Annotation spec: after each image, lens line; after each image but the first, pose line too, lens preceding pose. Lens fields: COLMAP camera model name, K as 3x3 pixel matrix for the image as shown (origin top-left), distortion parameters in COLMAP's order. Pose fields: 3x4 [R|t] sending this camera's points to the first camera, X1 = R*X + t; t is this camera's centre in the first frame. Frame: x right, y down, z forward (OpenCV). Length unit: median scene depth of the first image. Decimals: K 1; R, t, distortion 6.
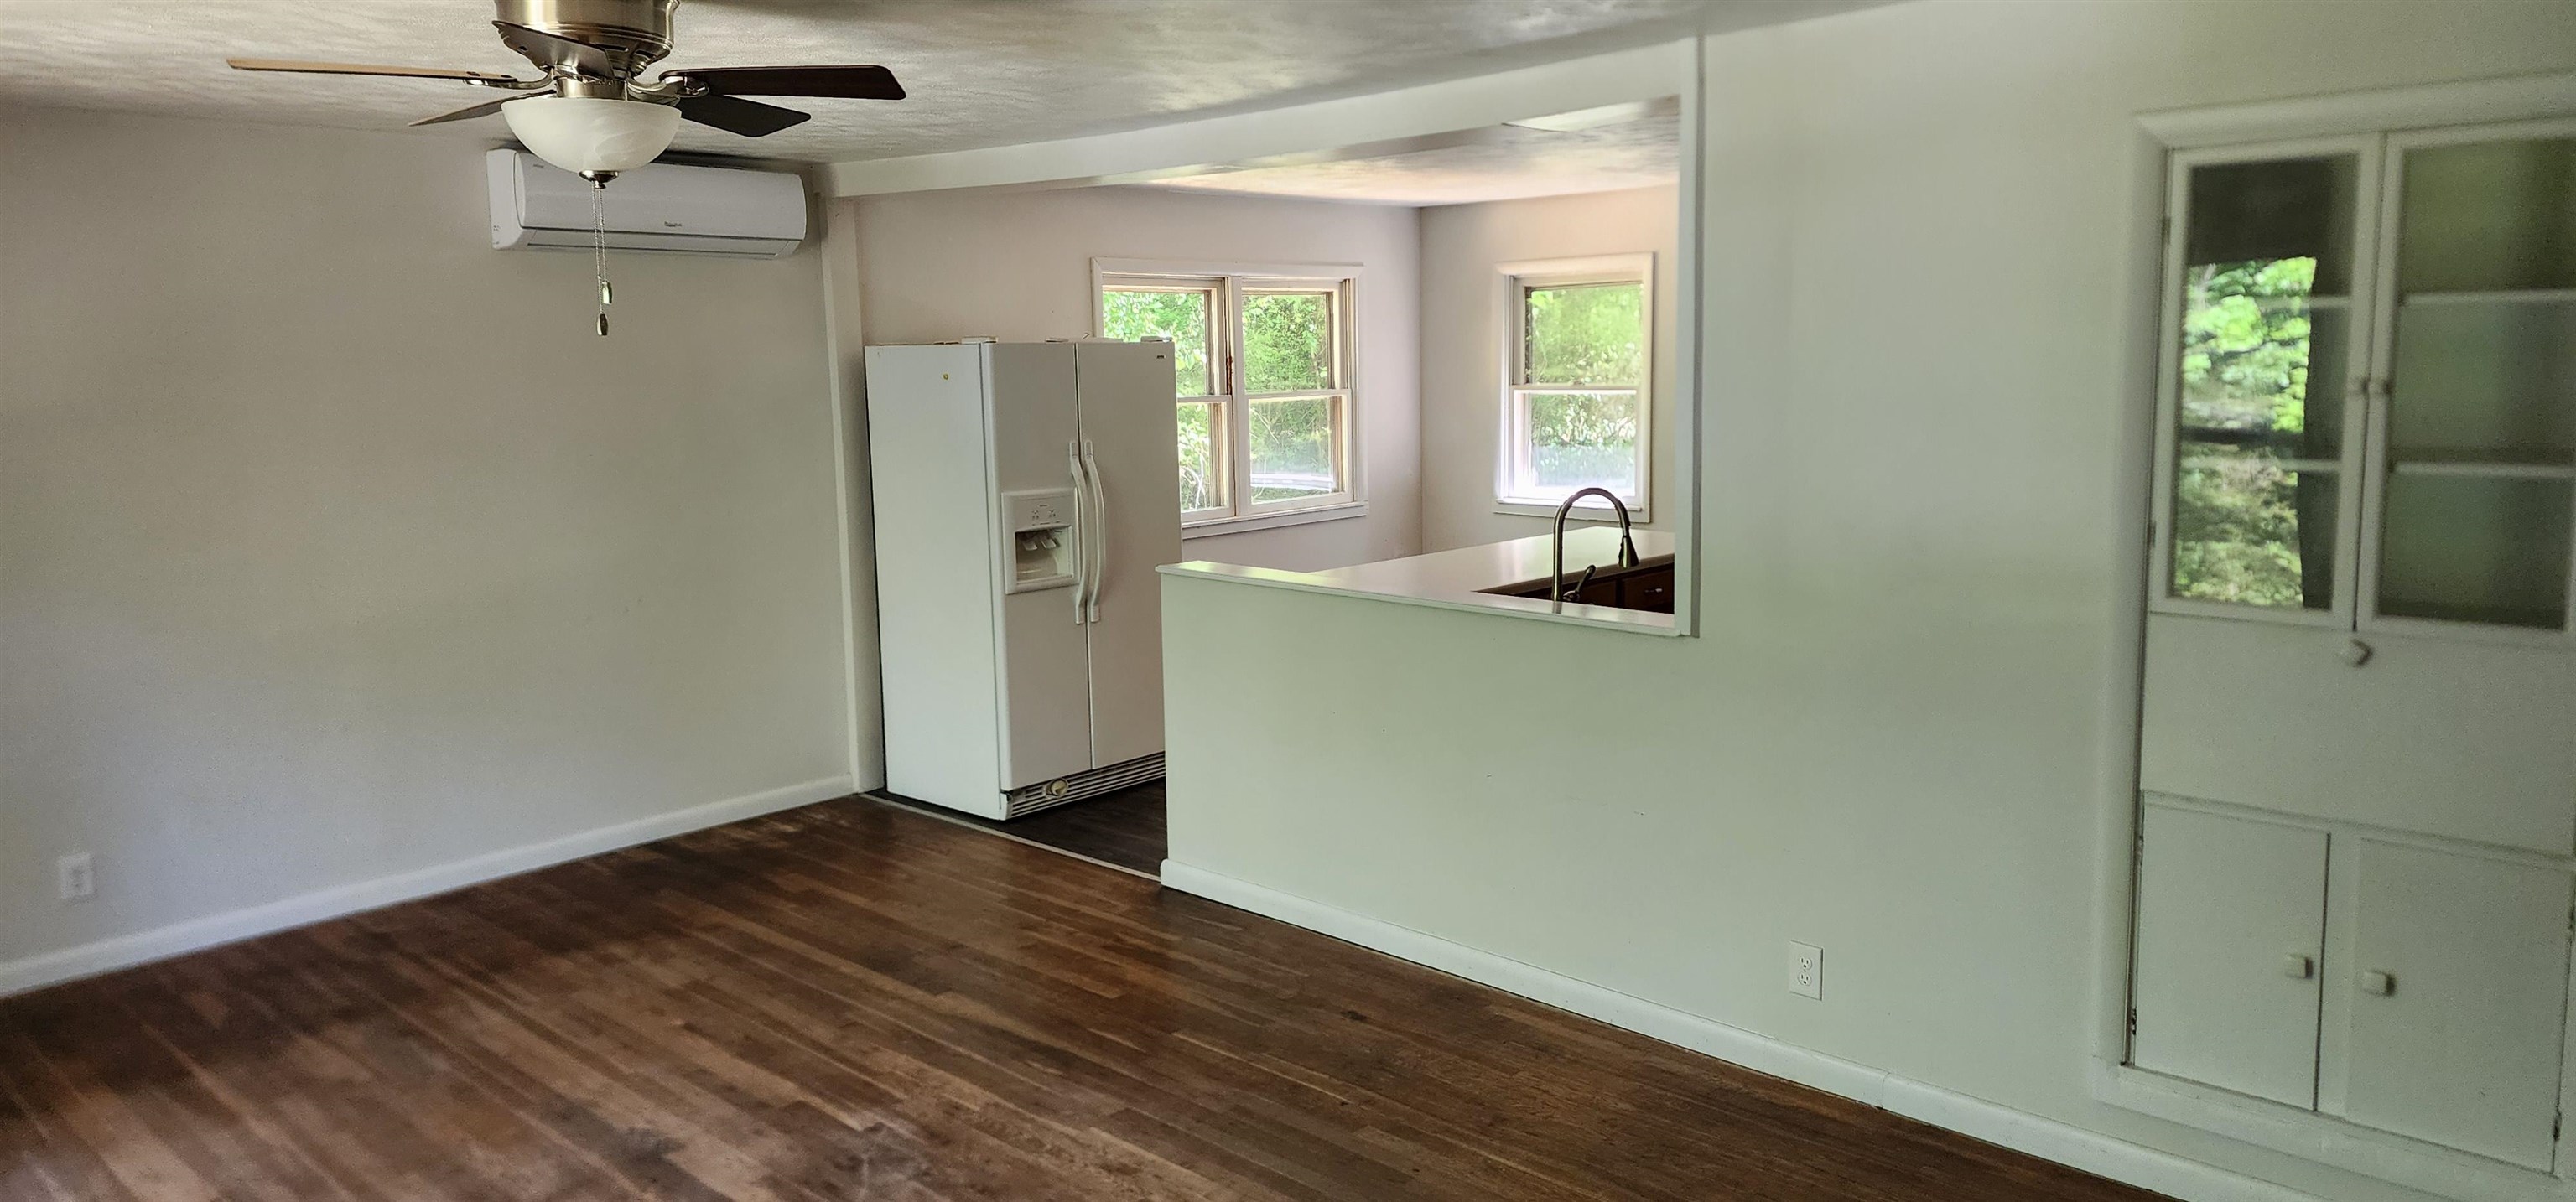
lens RADIAL K [[1743.6, 0, 1309.2], [0, 1743.6, 585.3], [0, 0, 1]] dist [0.092587, -0.069661]
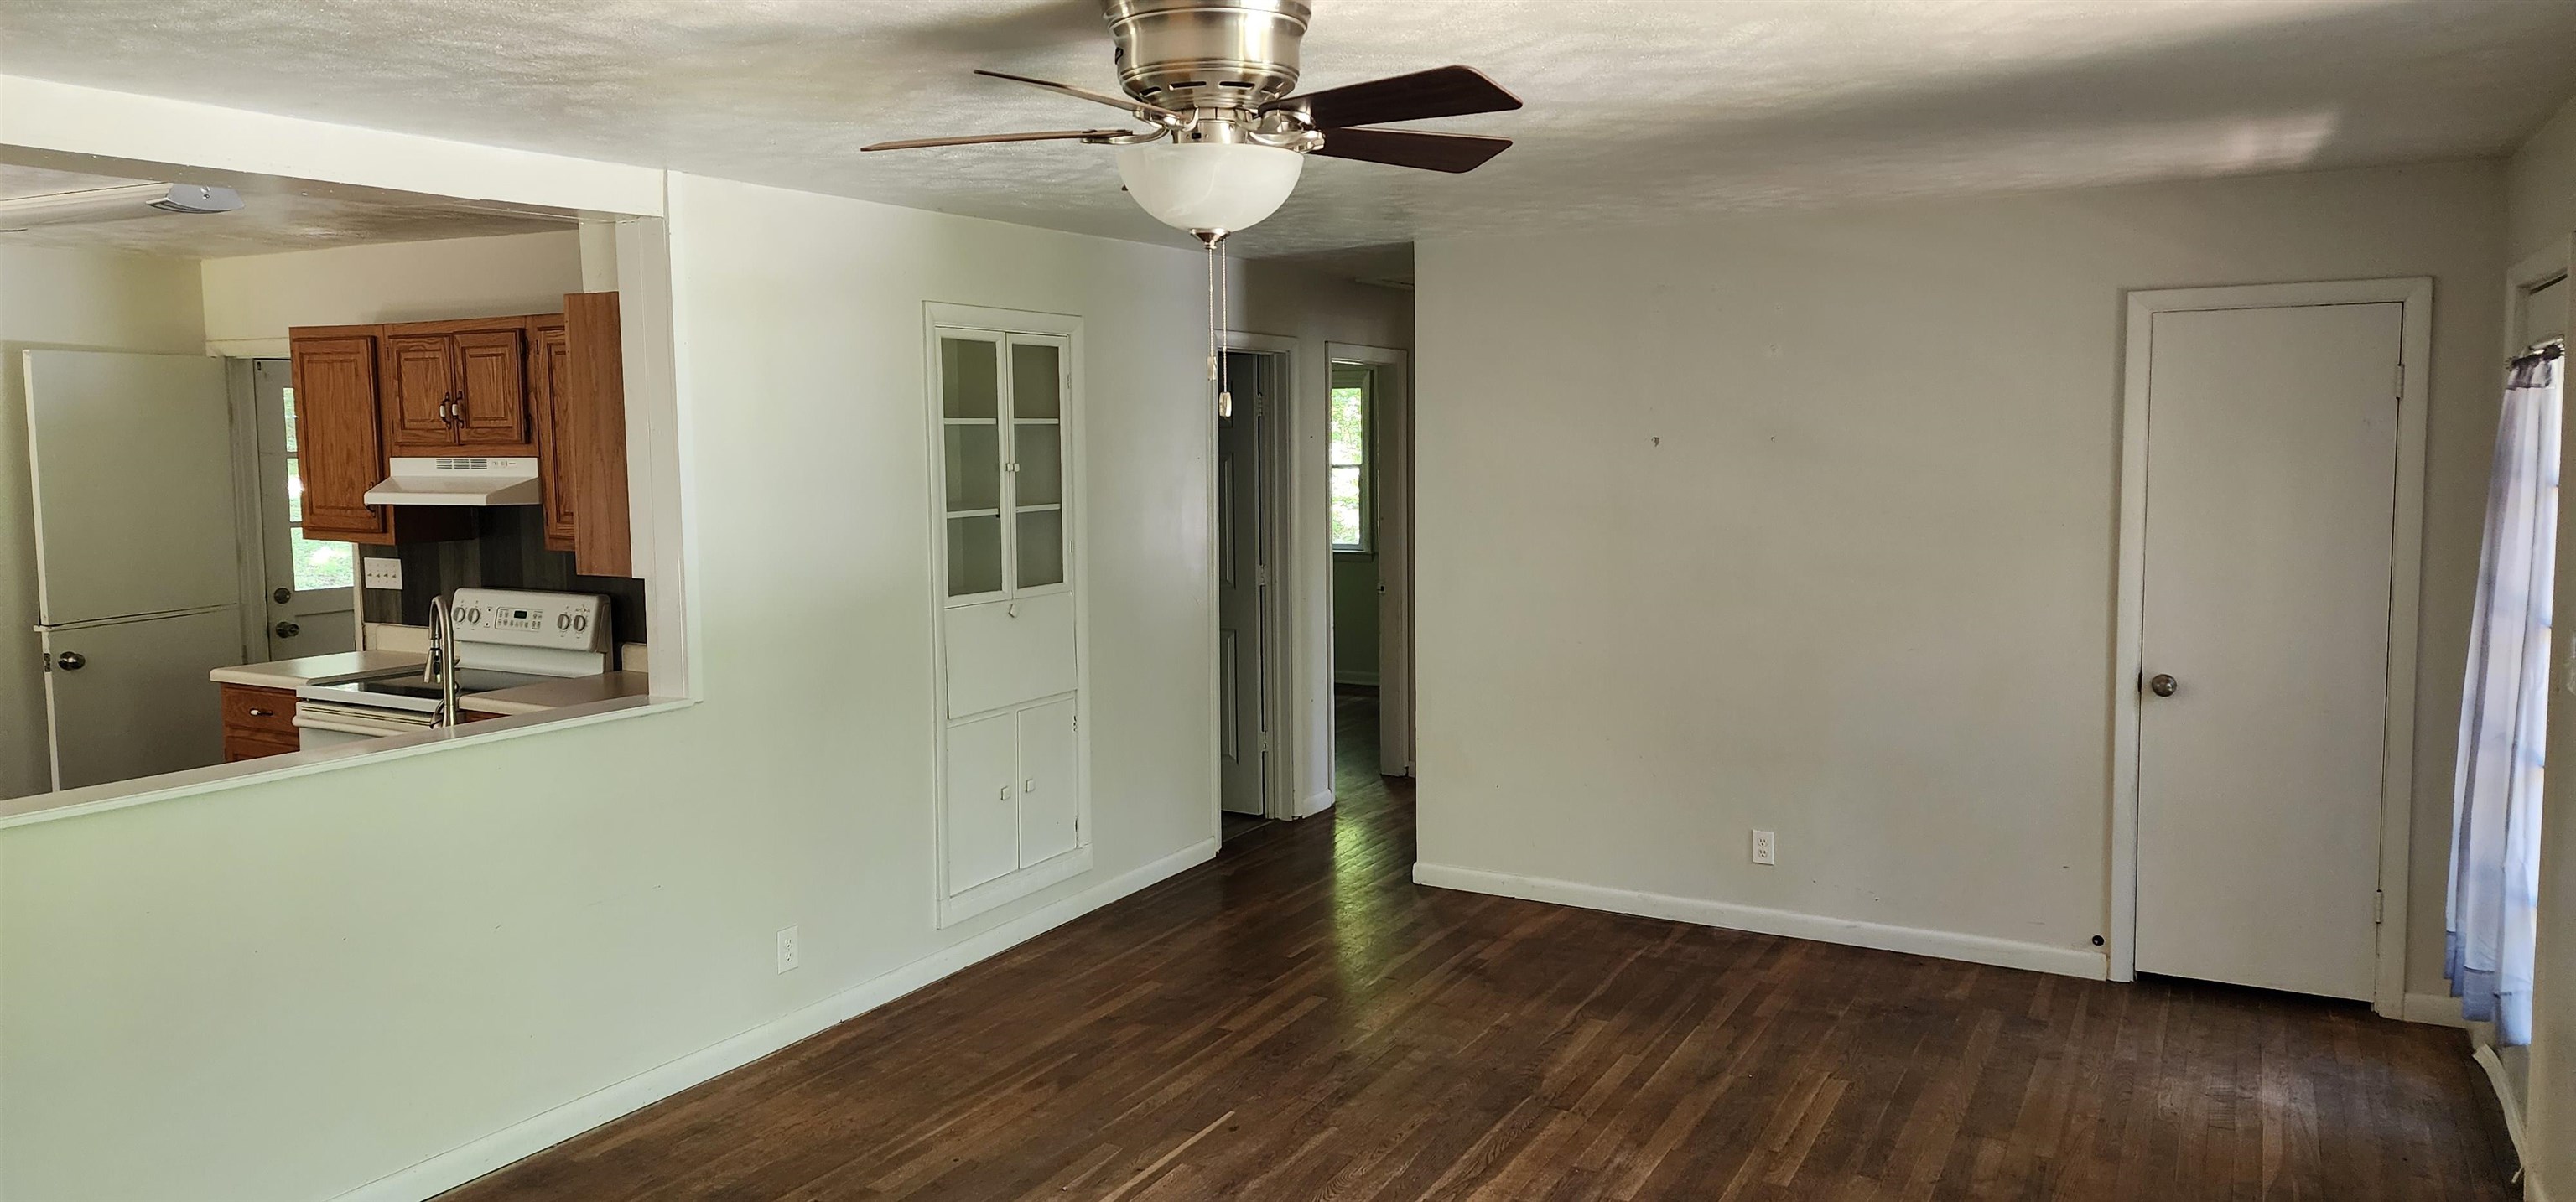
lens RADIAL K [[1743.6, 0, 1272.6], [0, 1743.6, 574.9], [0, 0, 1]] dist [0.092587, -0.069661]
pose [[-0.251236, -0.056431, 0.966279, -0.987532], [0.148568, 0.984221, 0.096107, -0.106349], [-0.956456, 0.167704, -0.238888, 0.945377]]
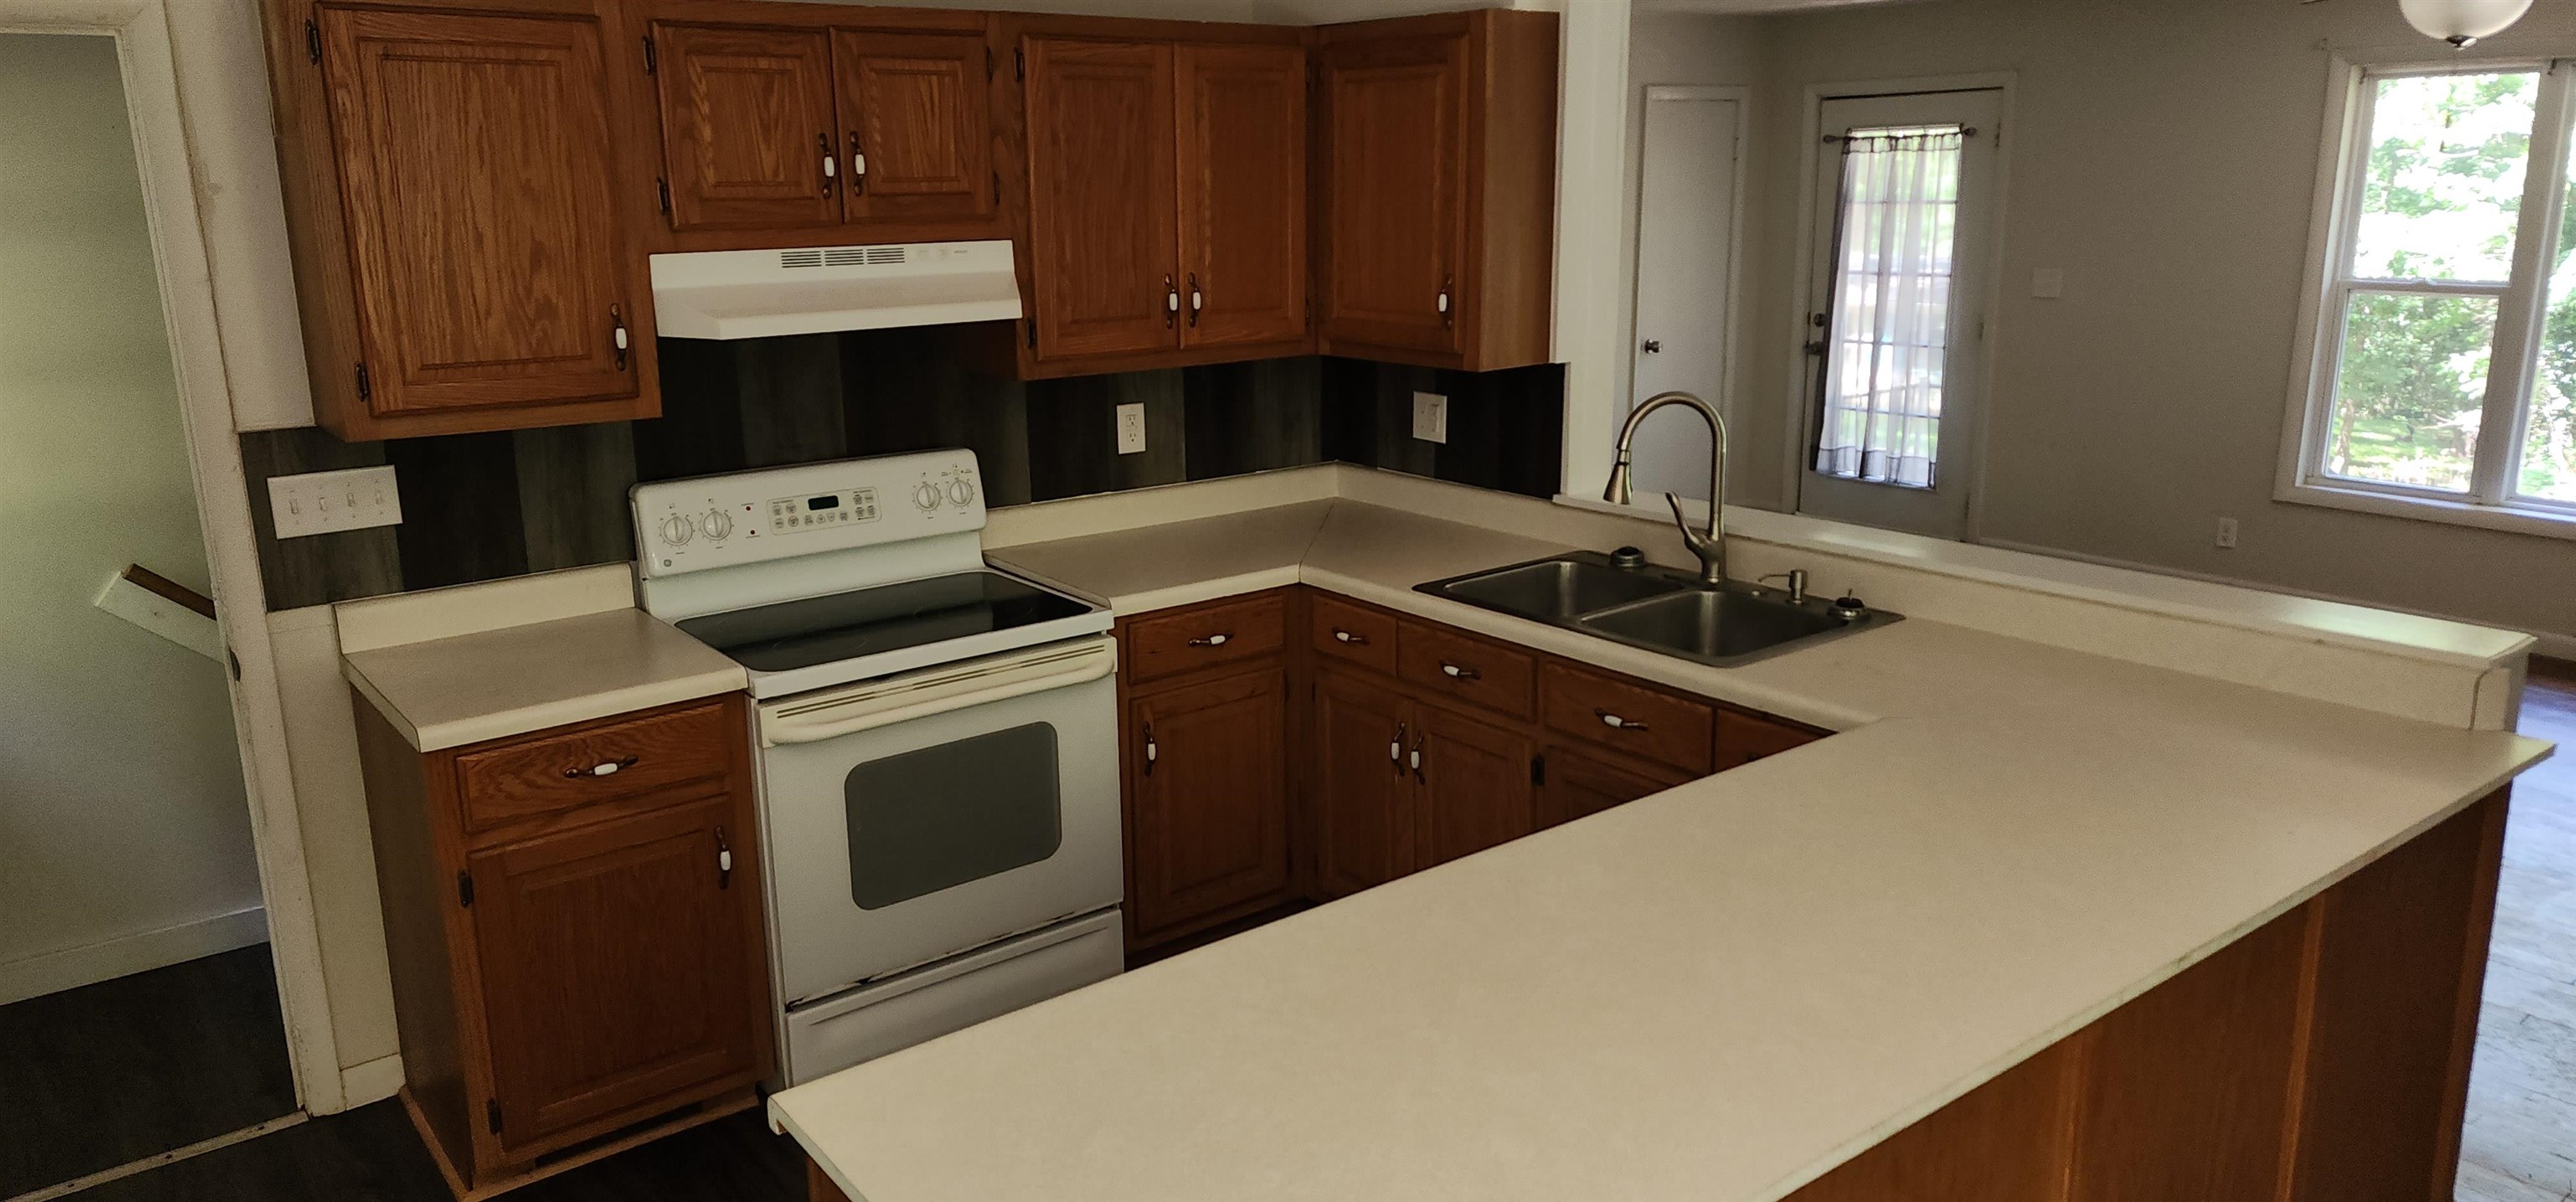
lens RADIAL K [[1743.6, 0, 1291.7], [0, 1743.6, 596.1], [0, 0, 1]] dist [0.092587, -0.069661]
pose [[-0.990297, 0.008238, 0.138726, 0.259206], [0.058823, 0.929256, 0.364723, -0.303260], [-0.125907, 0.369344, -0.920724, 2.050589]]
